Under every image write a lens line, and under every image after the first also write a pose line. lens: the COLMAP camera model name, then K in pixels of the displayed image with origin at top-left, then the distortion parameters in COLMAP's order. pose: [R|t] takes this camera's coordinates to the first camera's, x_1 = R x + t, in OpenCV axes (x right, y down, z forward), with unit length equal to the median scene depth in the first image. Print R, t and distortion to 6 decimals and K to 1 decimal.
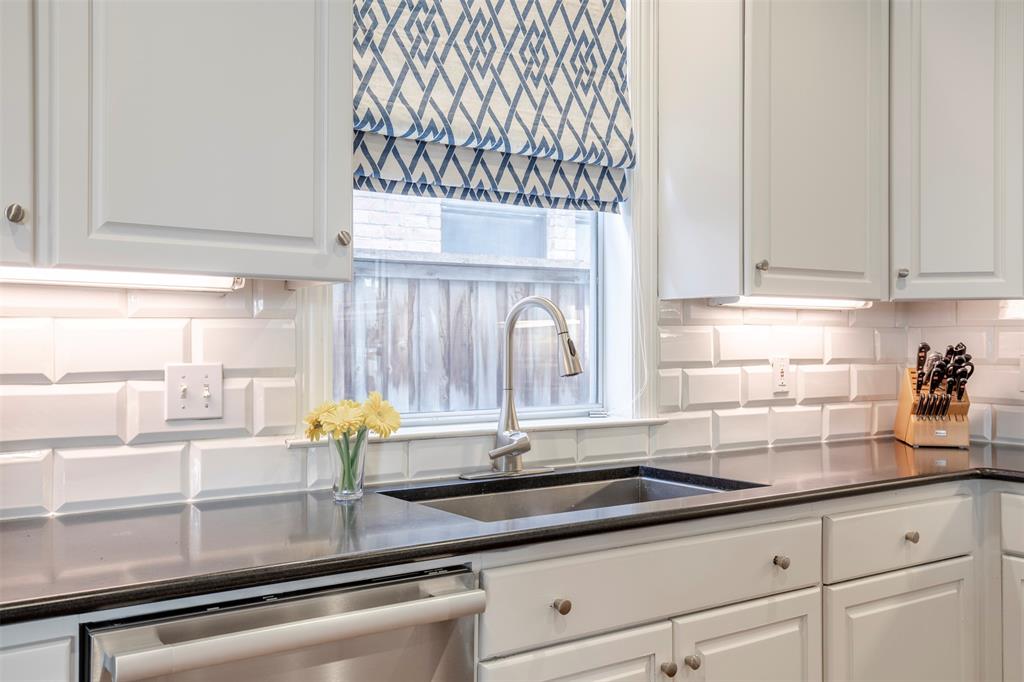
lens RADIAL K [[985.7, 0, 511.9], [0, 985.7, 332.8], [0, 0, 1]] dist [0.055969, 0.000000]
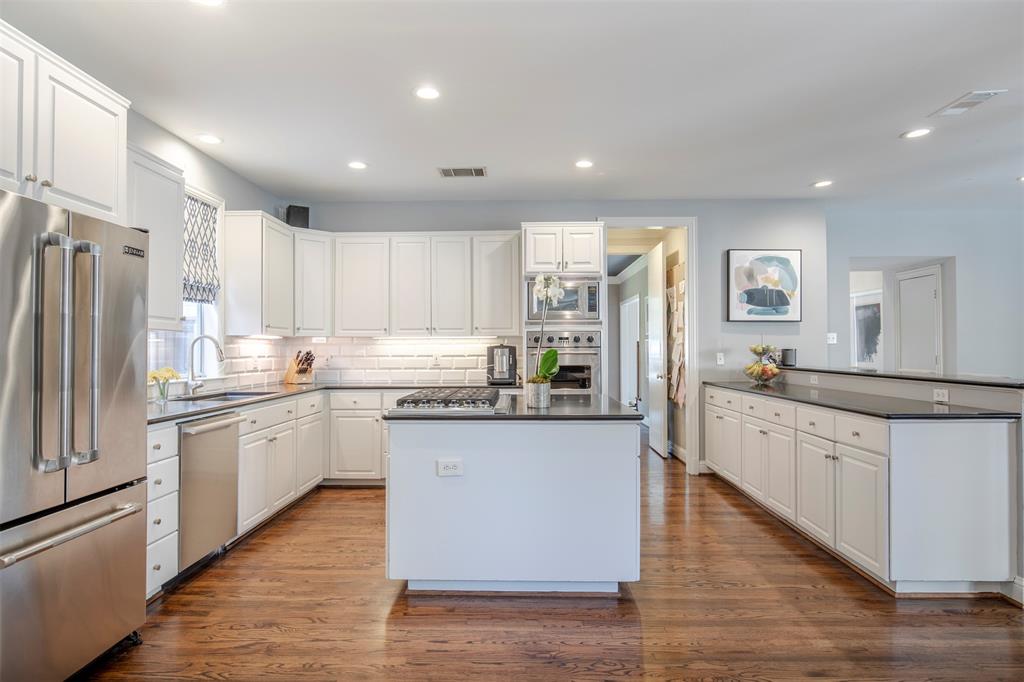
lens RADIAL K [[571.7, 0, 513.2], [0, 571.7, 343.0], [0, 0, 1]] dist [-0.014804, -0.000164]
pose [[0.593838, 0.007438, 0.804550, -0.683277], [-0.004438, 0.999972, -0.005970, -0.005252], [-0.804573, -0.000025, 0.593854, -0.652489]]
